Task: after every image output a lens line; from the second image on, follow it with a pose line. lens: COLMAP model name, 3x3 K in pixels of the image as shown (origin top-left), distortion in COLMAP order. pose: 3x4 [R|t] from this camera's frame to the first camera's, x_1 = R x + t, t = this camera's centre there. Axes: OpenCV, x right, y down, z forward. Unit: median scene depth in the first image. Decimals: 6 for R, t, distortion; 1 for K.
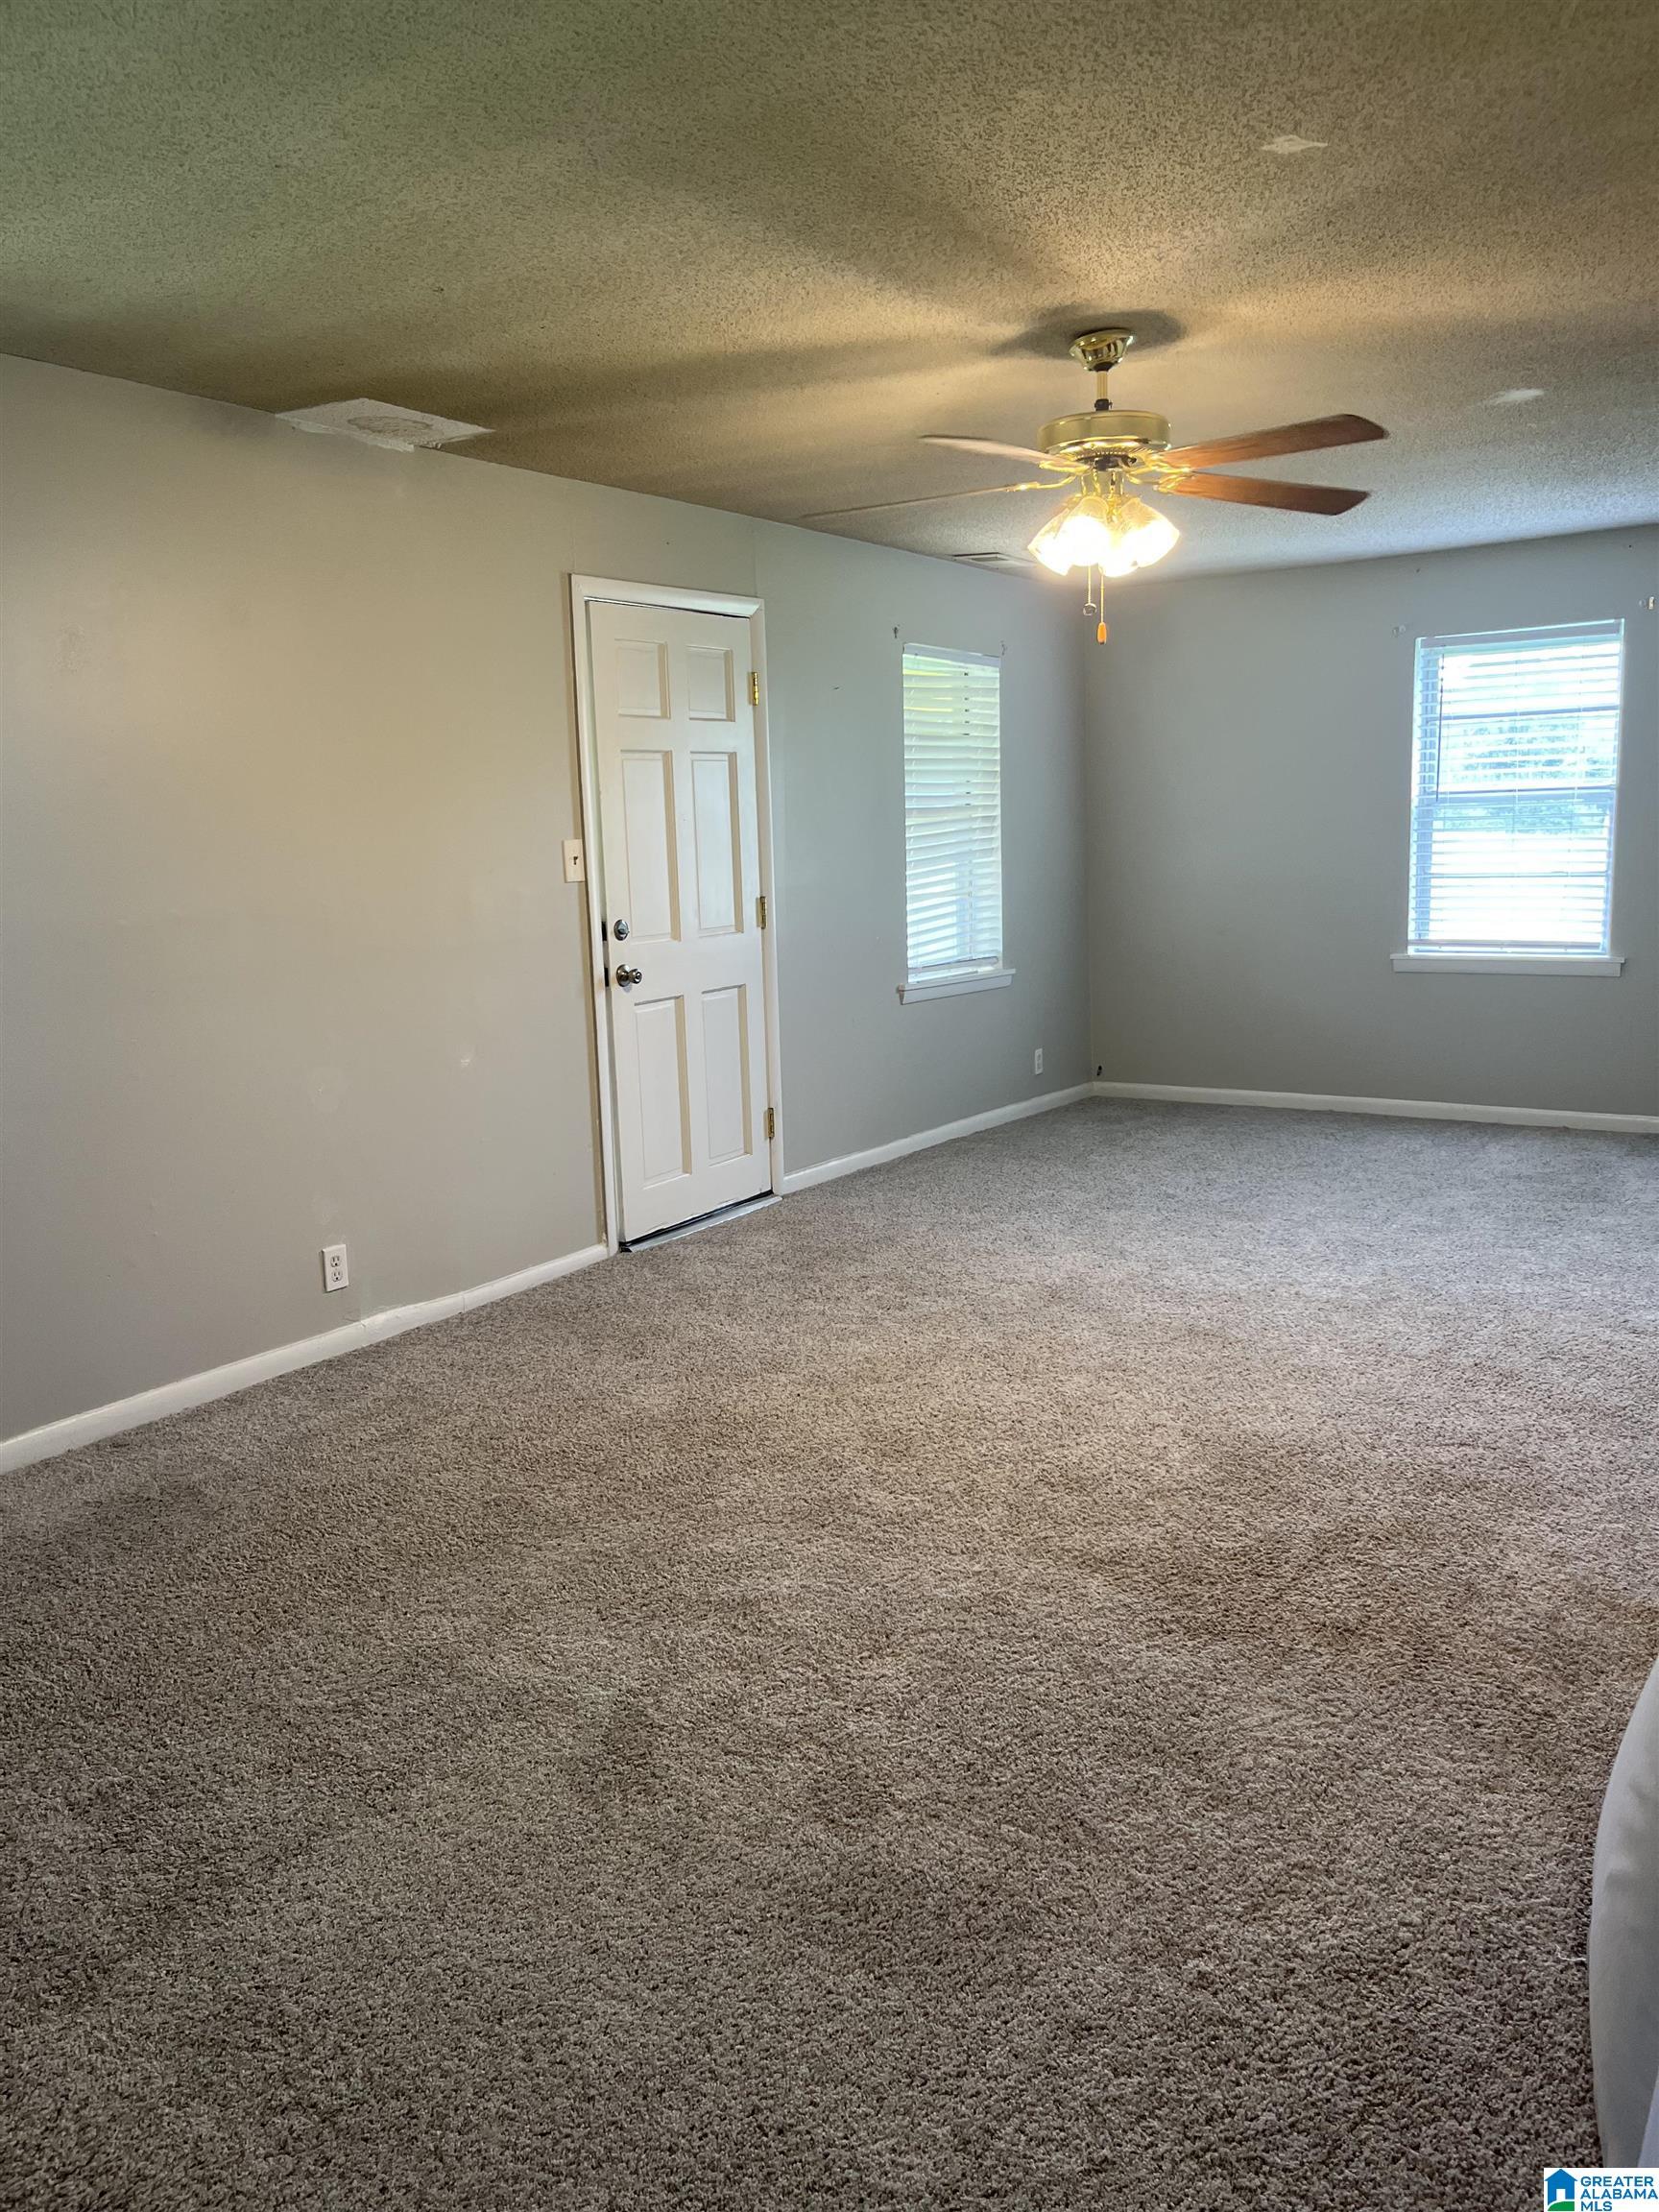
lens RADIAL K [[1700.2, 0, 829.5], [0, 1700.2, 1106.0], [0, 0, 1]] dist [0.036234, -0.004679]
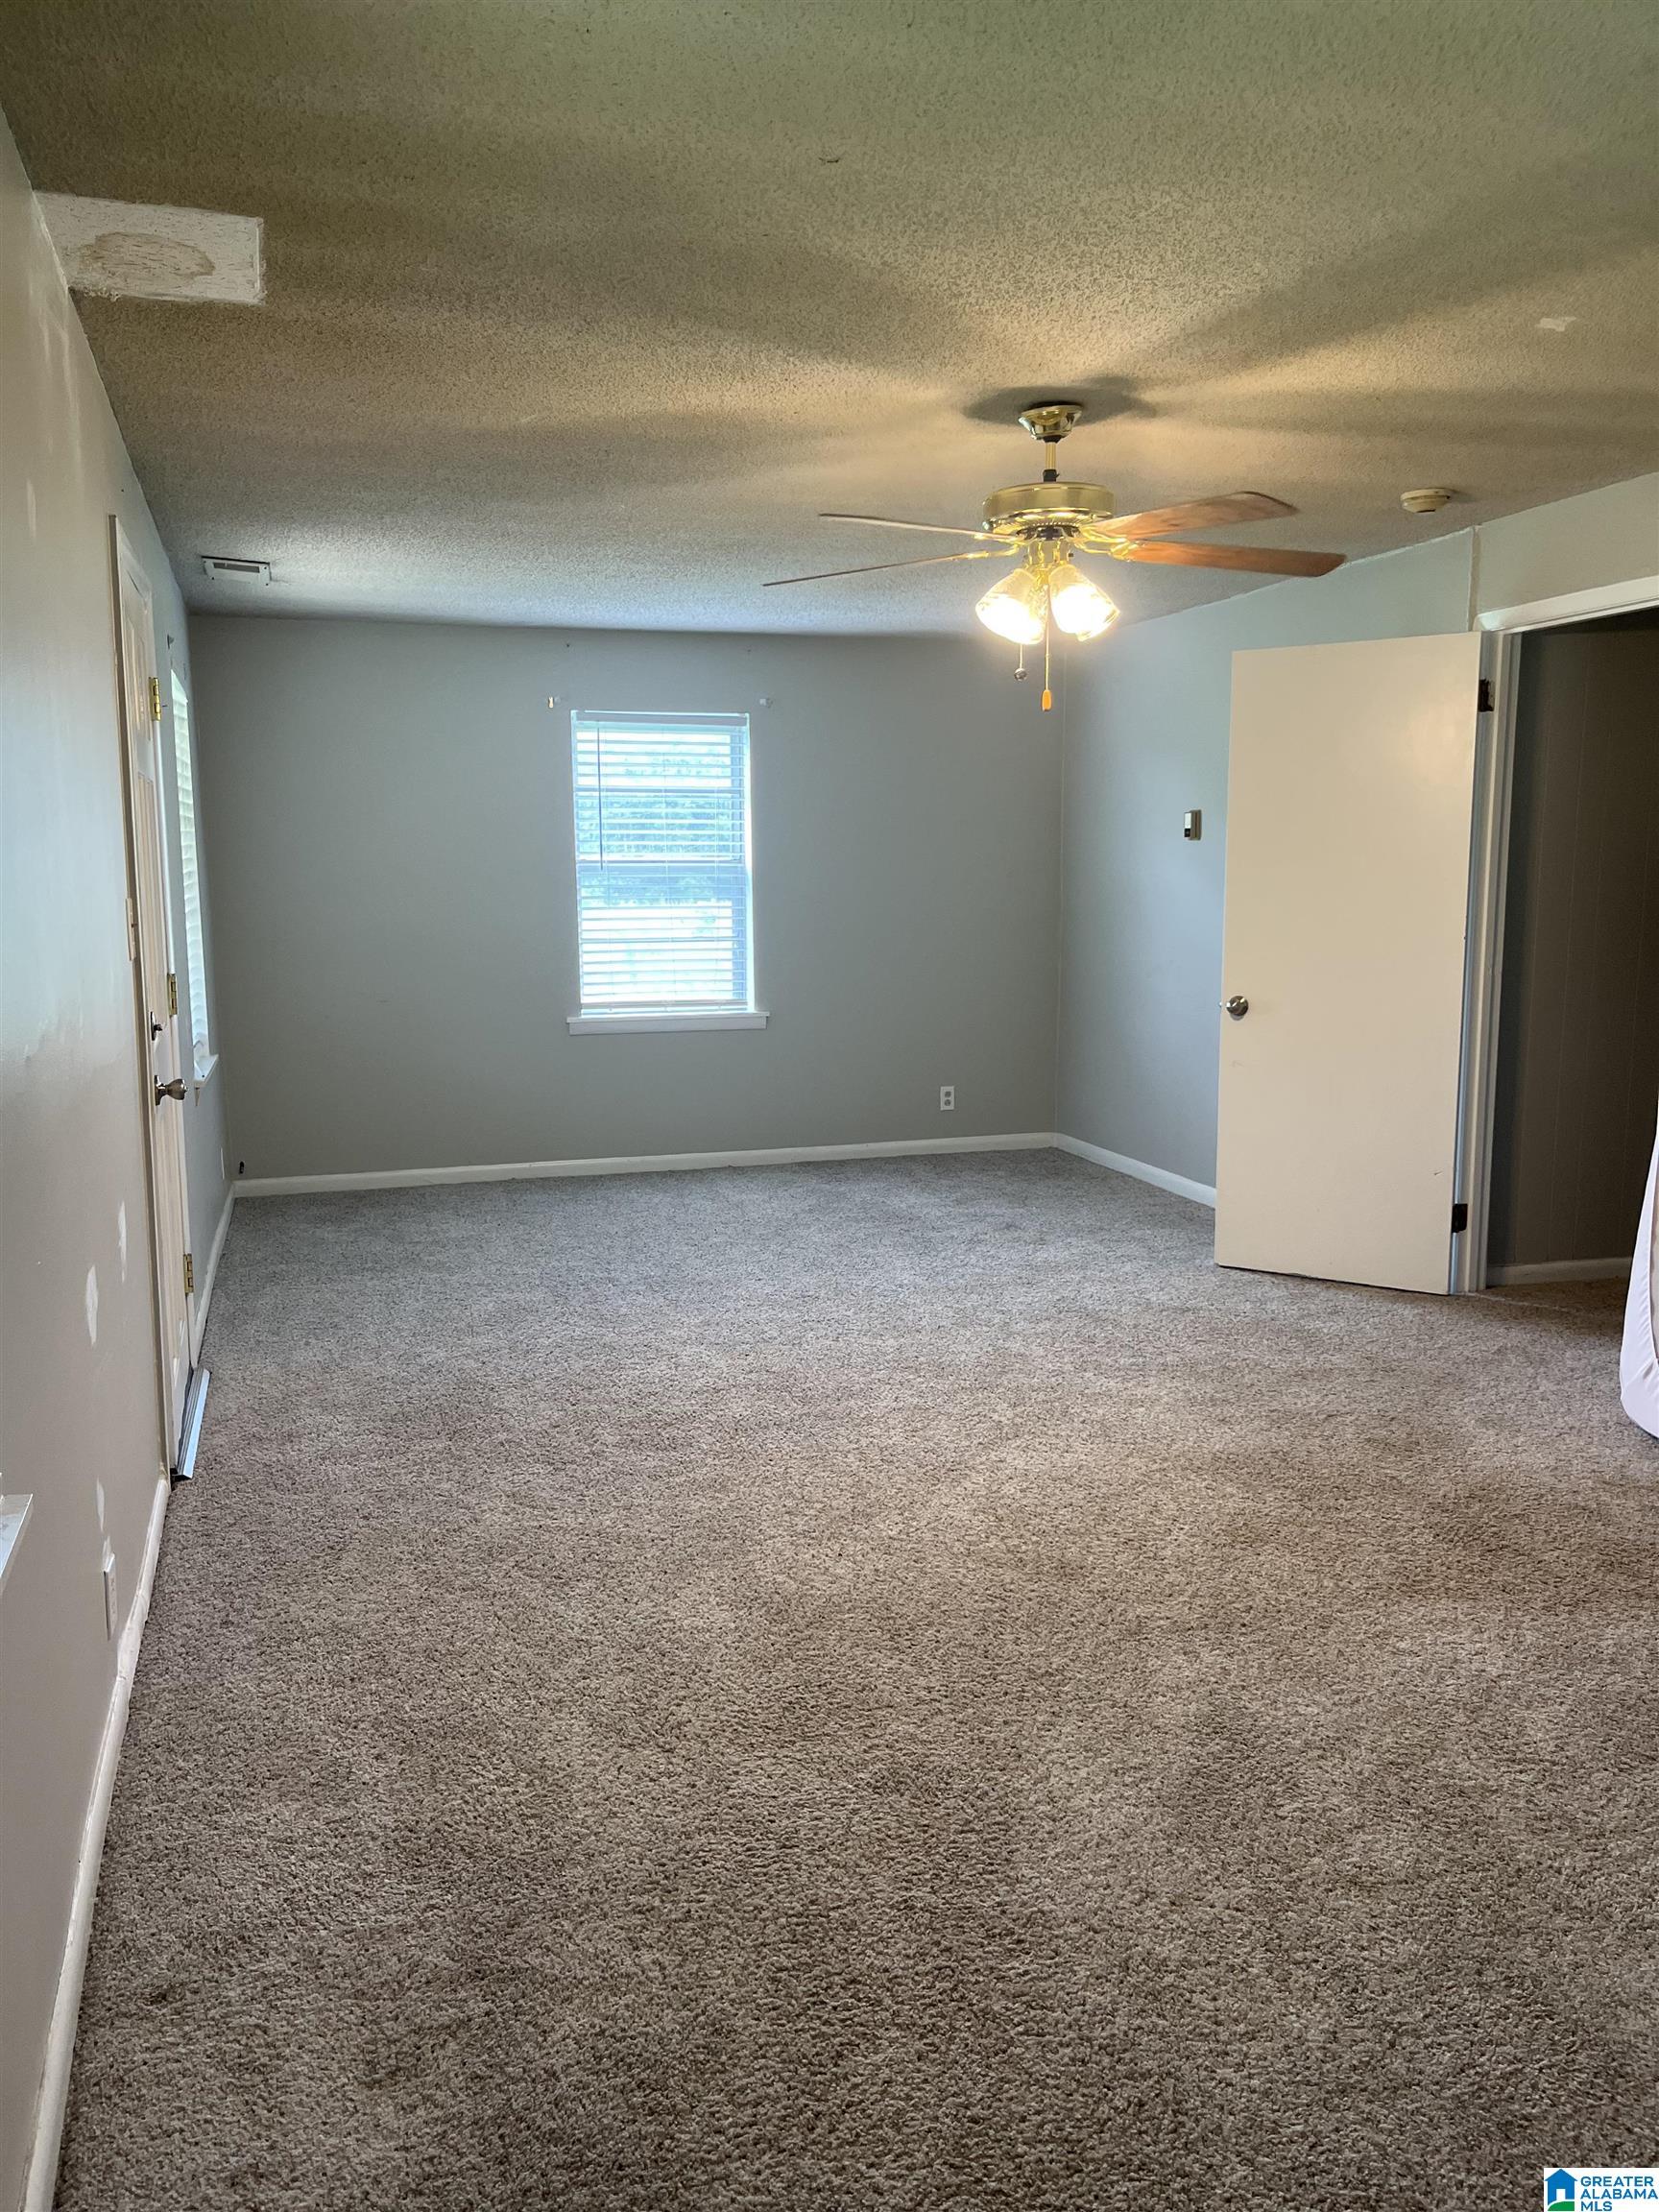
lens RADIAL K [[1700.2, 0, 829.5], [0, 1700.2, 1106.0], [0, 0, 1]] dist [0.036234, -0.004679]
pose [[0.624420, -0.086594, 0.776274, -0.663462], [0.115000, 0.993197, 0.018289, -0.068745], [-0.772577, 0.077851, 0.630130, 0.451600]]
